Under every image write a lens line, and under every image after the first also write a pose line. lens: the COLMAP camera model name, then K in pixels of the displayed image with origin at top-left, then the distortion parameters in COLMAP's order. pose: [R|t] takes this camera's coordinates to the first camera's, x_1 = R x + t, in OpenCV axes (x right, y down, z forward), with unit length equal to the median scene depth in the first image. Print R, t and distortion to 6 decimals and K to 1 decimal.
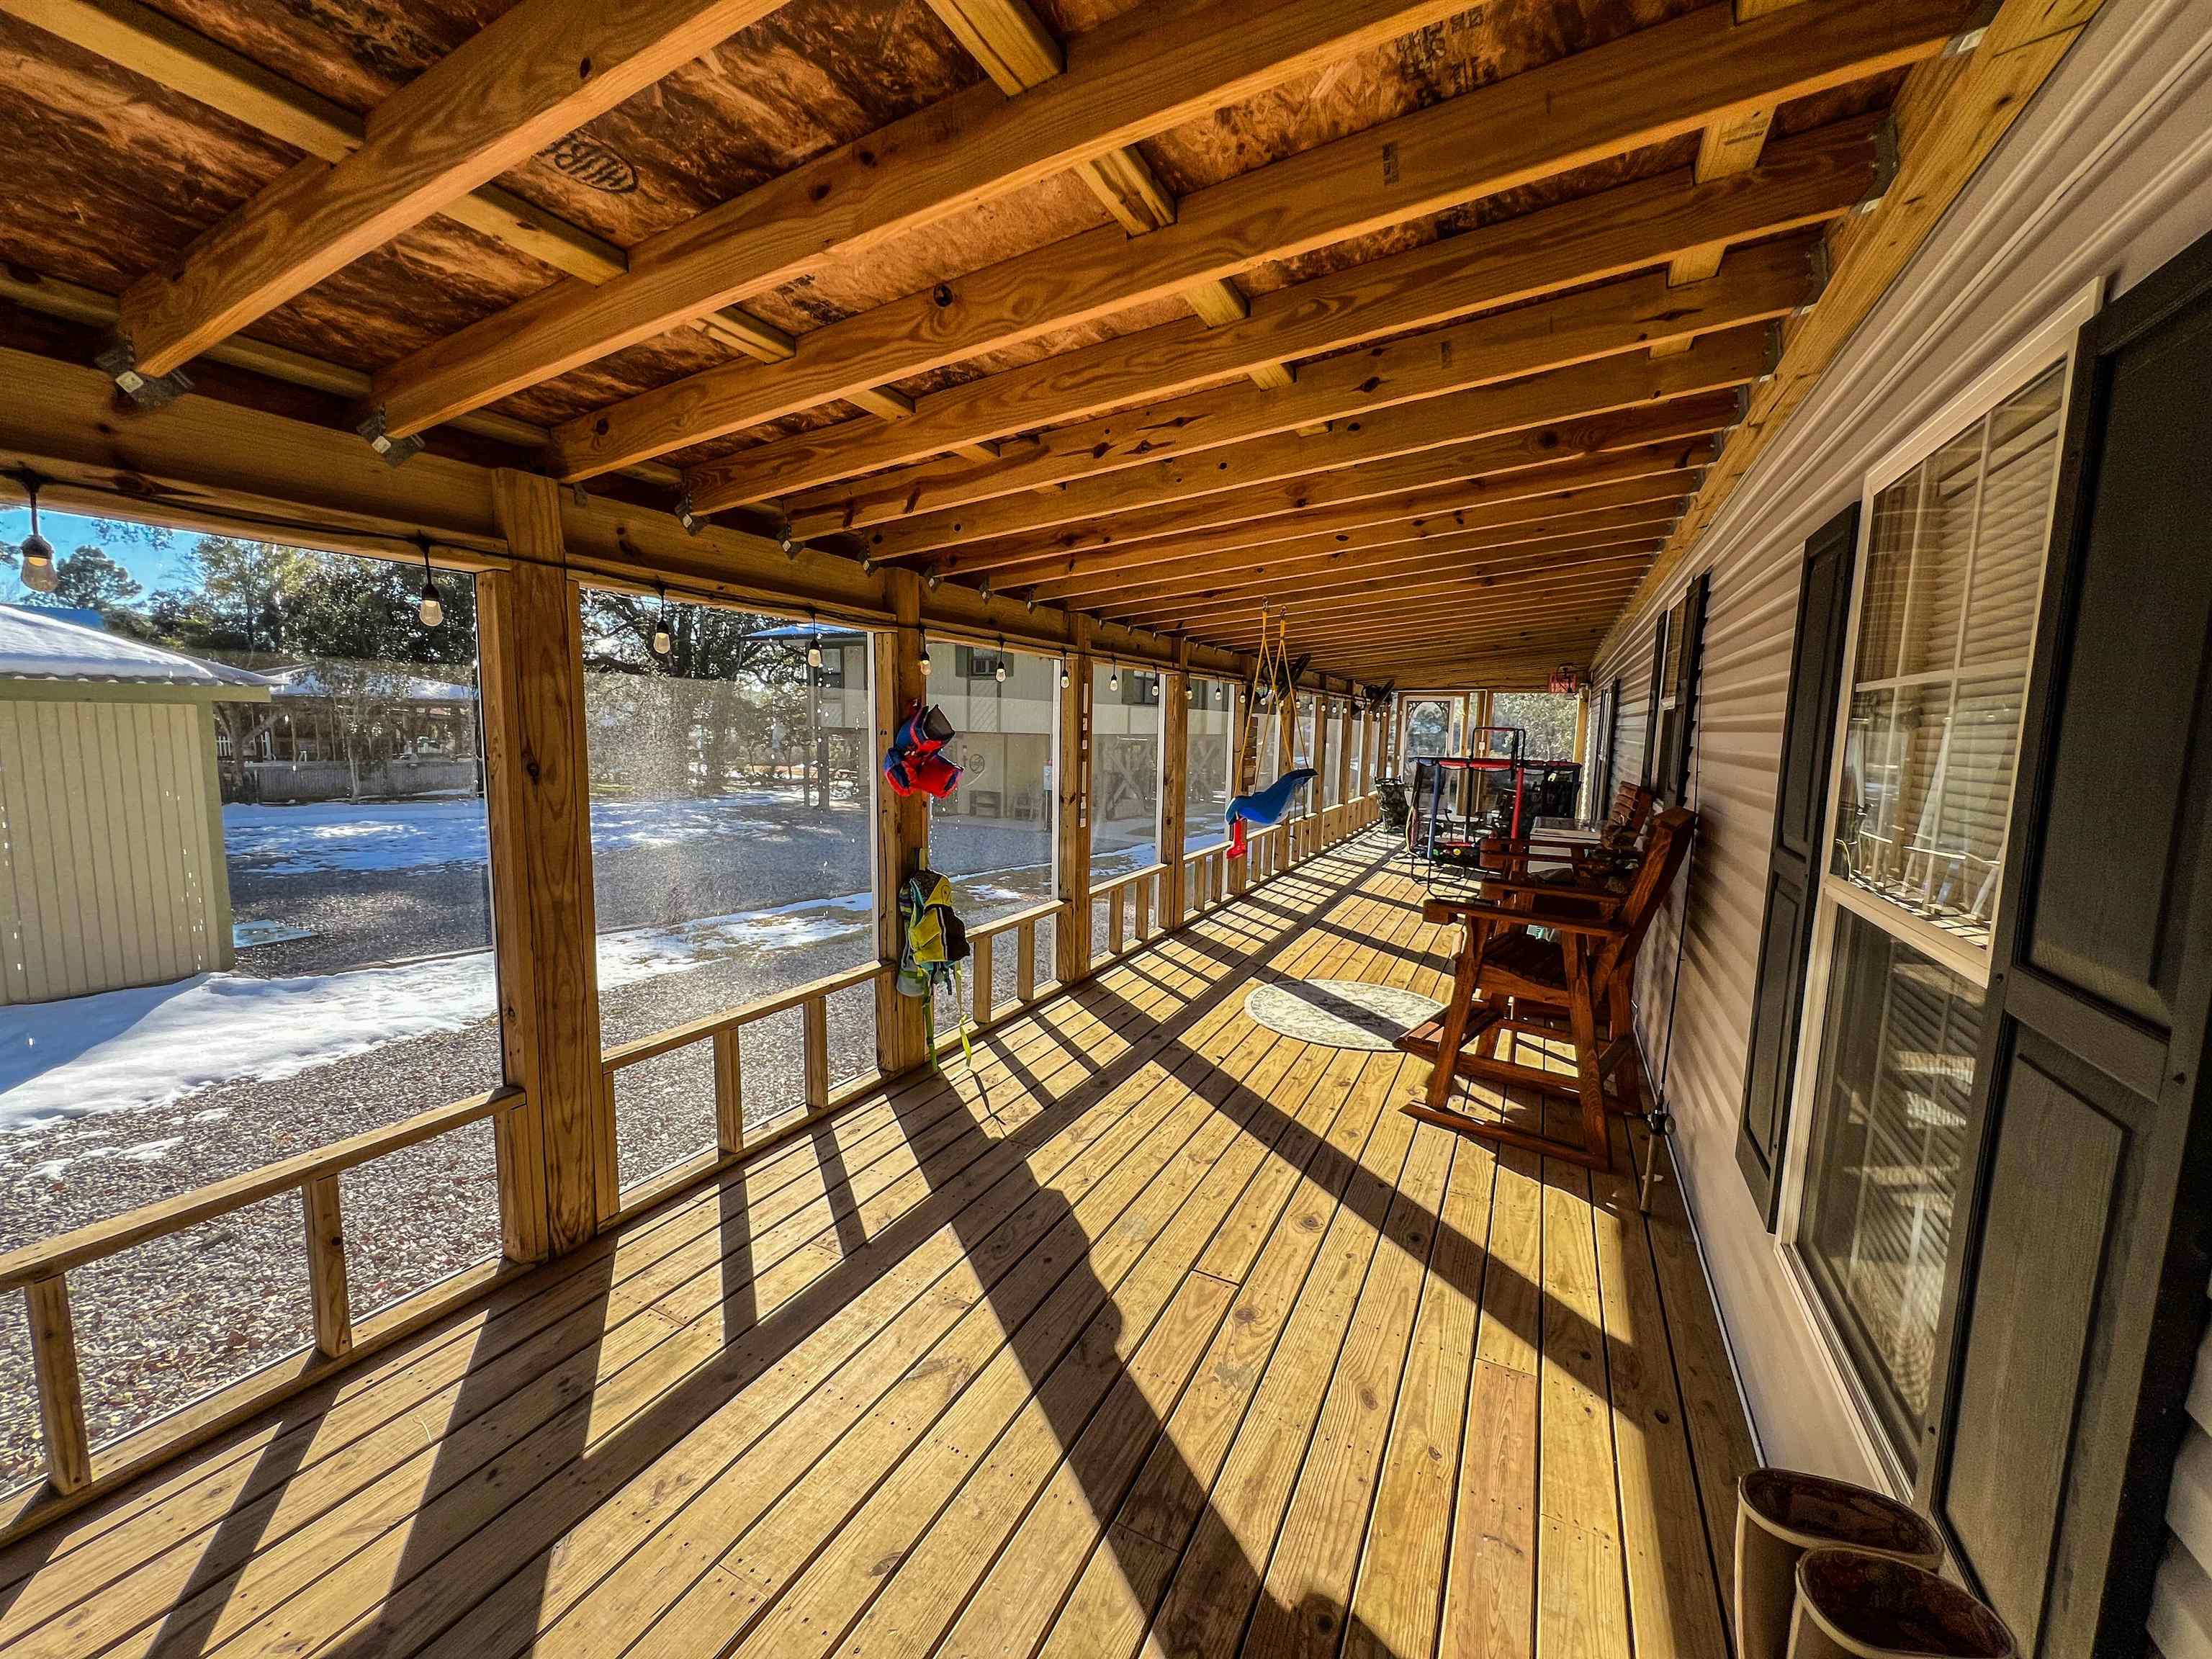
lens RADIAL K [[880.0, 0, 1106.1], [0, 880.0, 828.0], [0, 0, 1]] dist [-0.003184, 0.000439]
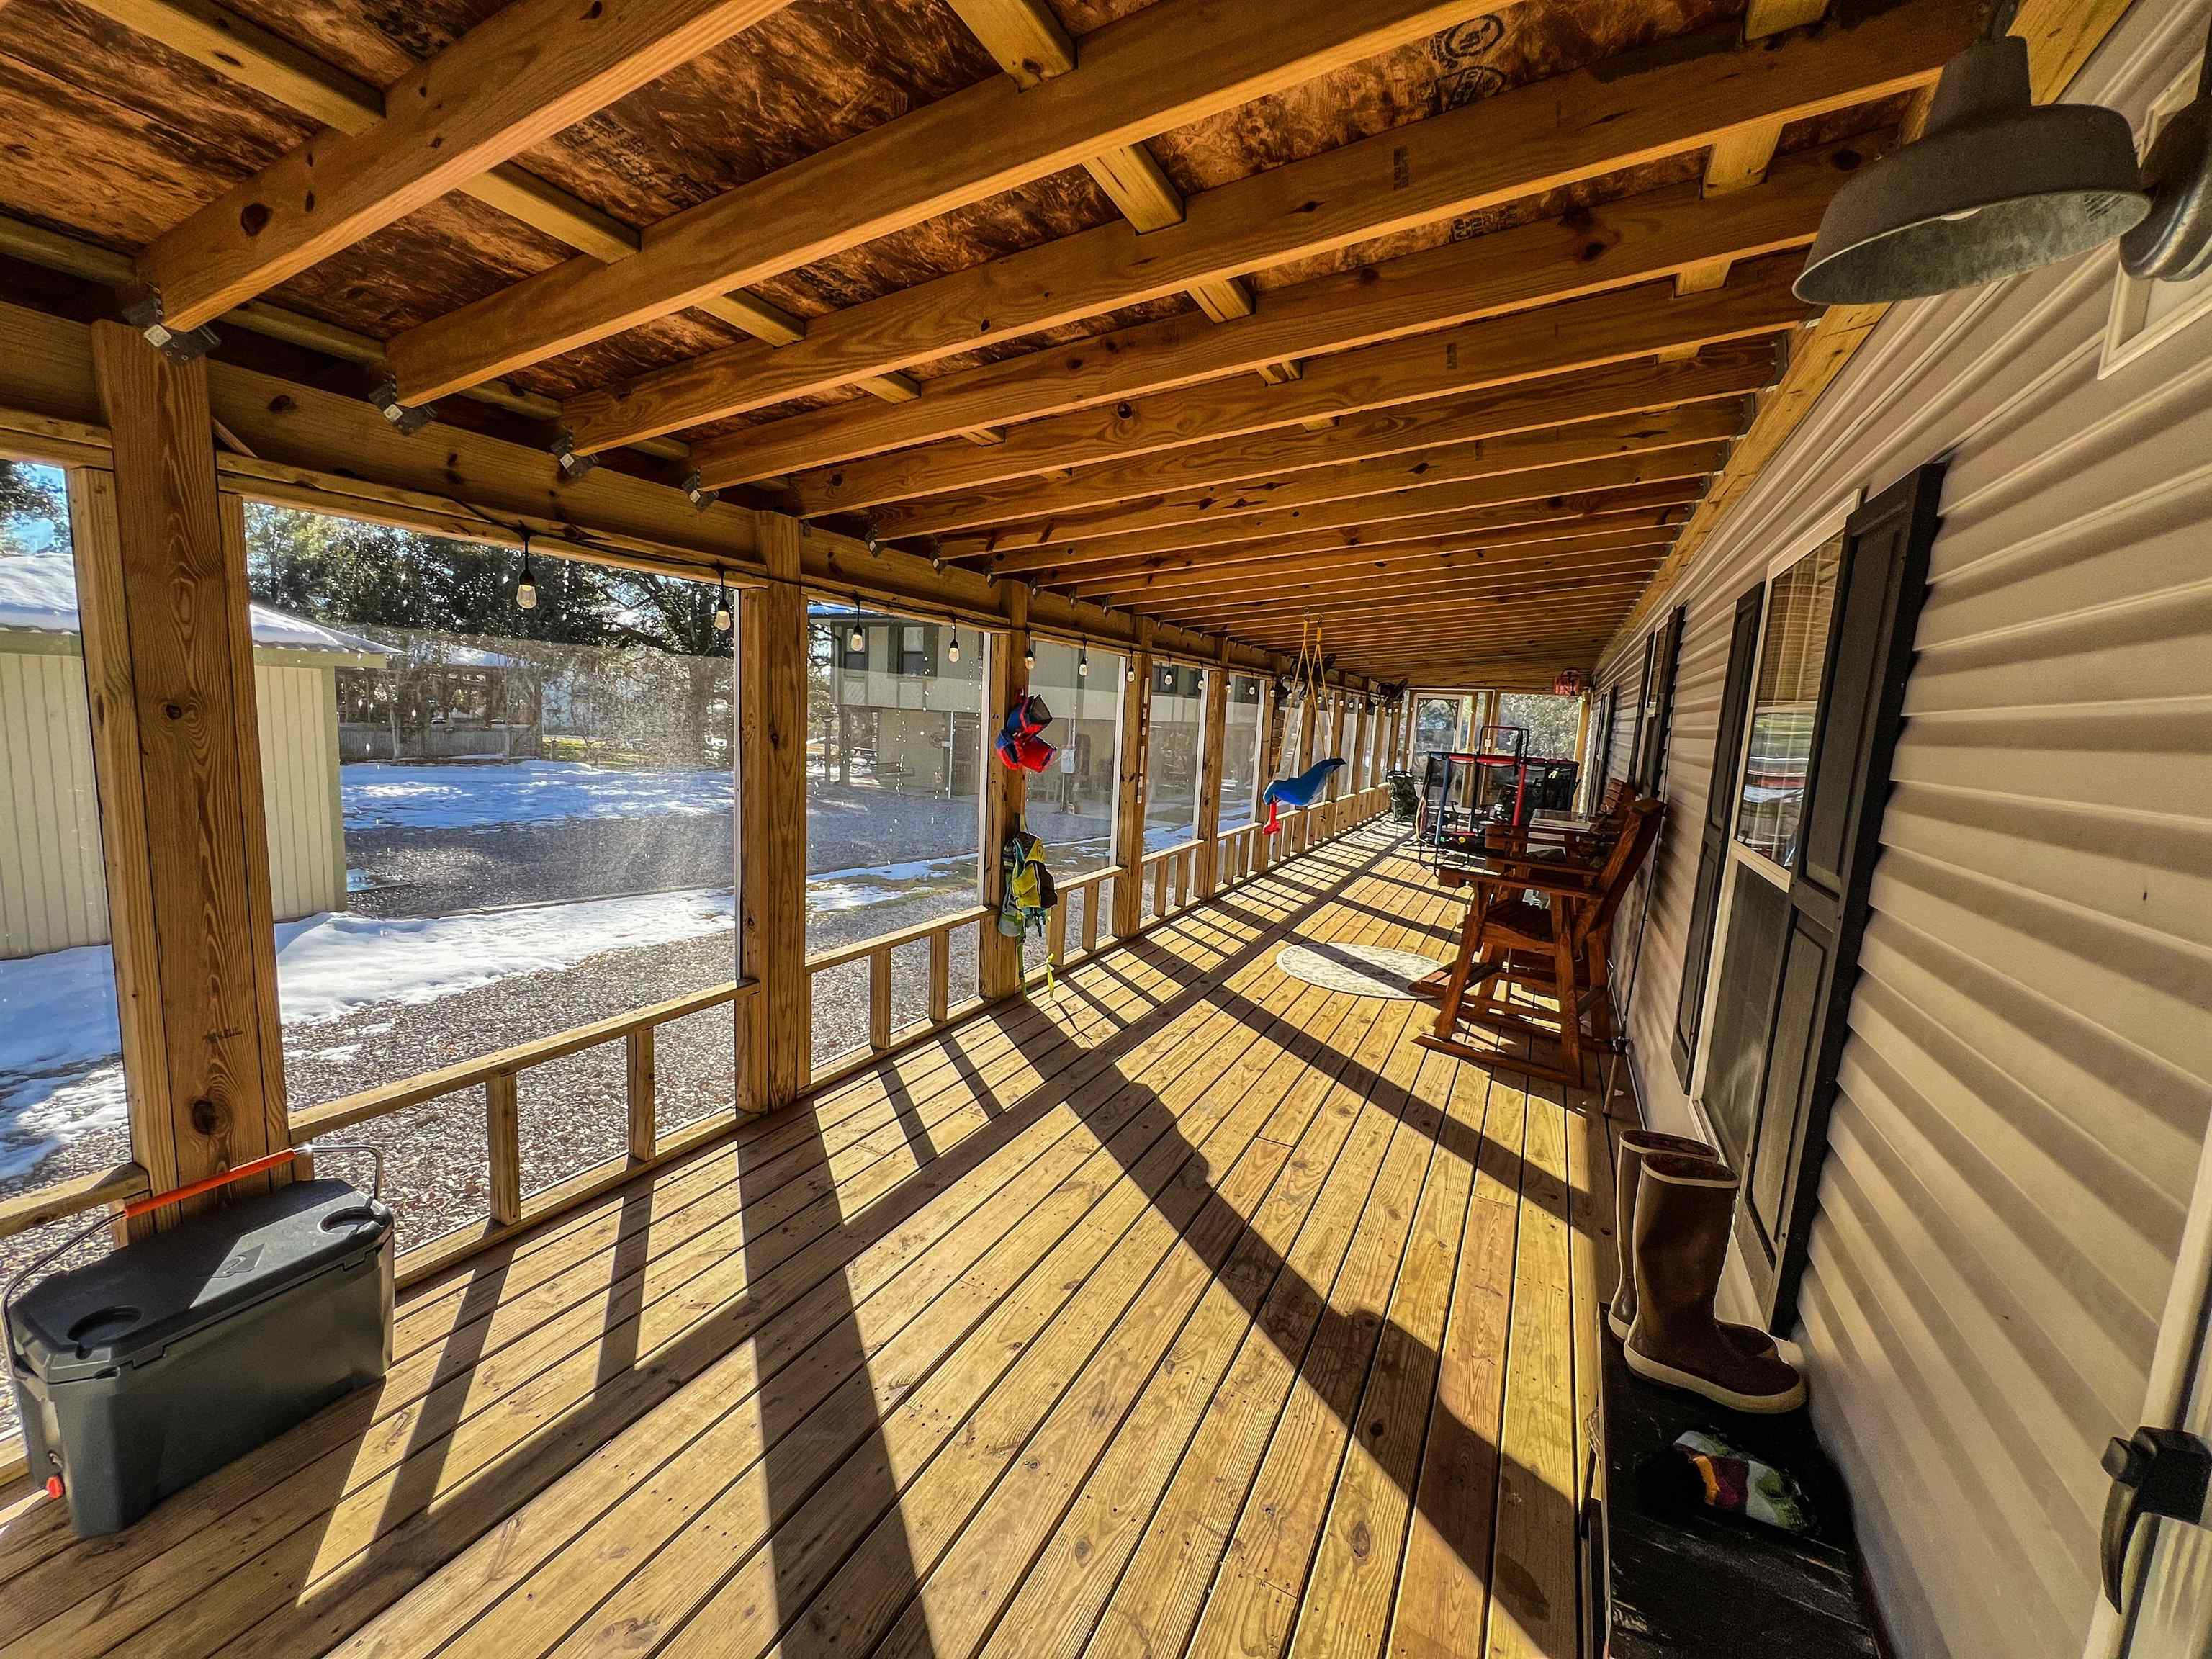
lens RADIAL K [[880.0, 0, 1103.6], [0, 880.0, 828.5], [0, 0, 1]] dist [-0.003184, 0.000439]
pose [[0.999497, 0.031582, -0.002918, -0.104386], [-0.031529, 0.999362, 0.016782, 0.021643], [0.003446, -0.016682, 0.999855, -0.225286]]
